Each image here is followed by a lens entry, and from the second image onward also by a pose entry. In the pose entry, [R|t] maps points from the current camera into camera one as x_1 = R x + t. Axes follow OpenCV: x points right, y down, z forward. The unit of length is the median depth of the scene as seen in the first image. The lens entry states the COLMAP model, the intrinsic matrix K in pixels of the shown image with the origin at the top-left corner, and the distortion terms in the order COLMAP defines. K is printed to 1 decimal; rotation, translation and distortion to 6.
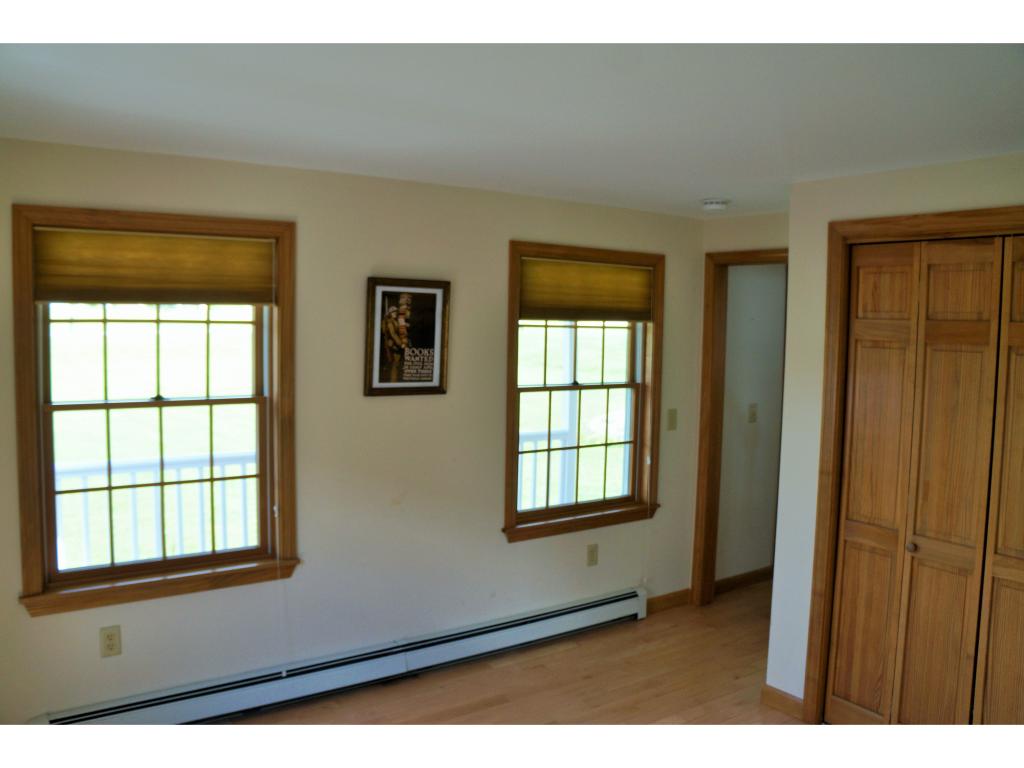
lens RADIAL K [[821.7, 0, 556.8], [0, 821.7, 415.5], [0, 0, 1]] dist [-0.170509, 0.113332]
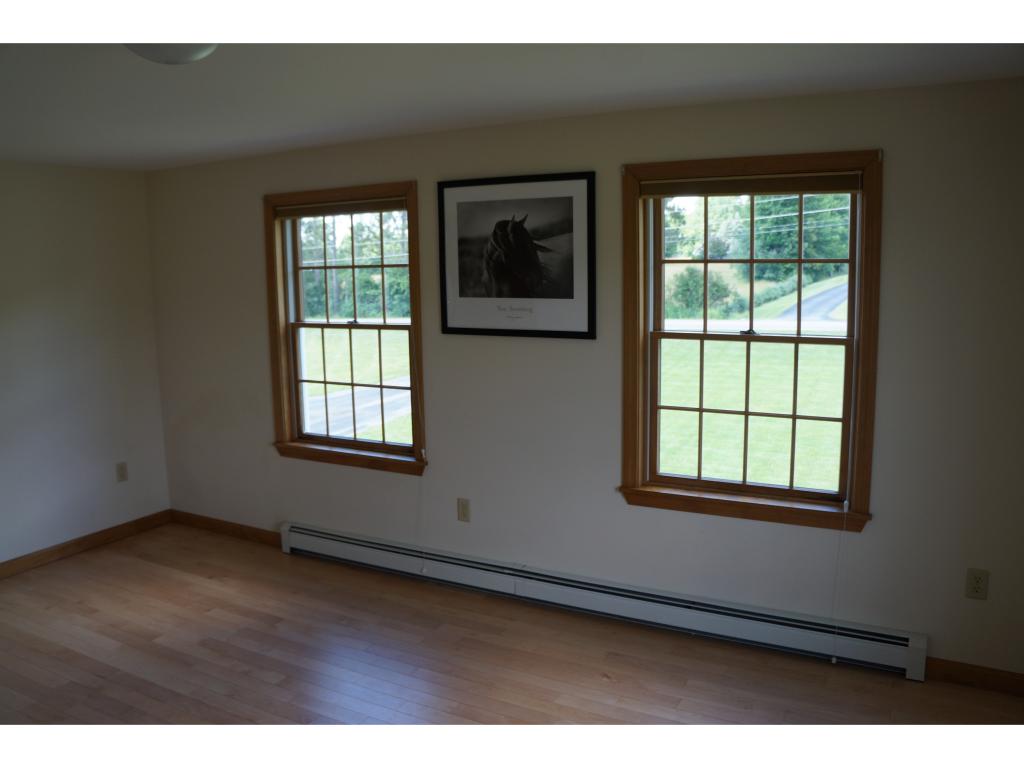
lens RADIAL K [[821.7, 0, 511.3], [0, 821.7, 390.3], [0, 0, 1]] dist [-0.170509, 0.113332]
pose [[0.419615, 0.115740, -0.900293, 0.592541], [-0.074823, 0.992872, 0.092768, -0.036436], [0.904613, 0.028436, 0.425284, 0.436112]]
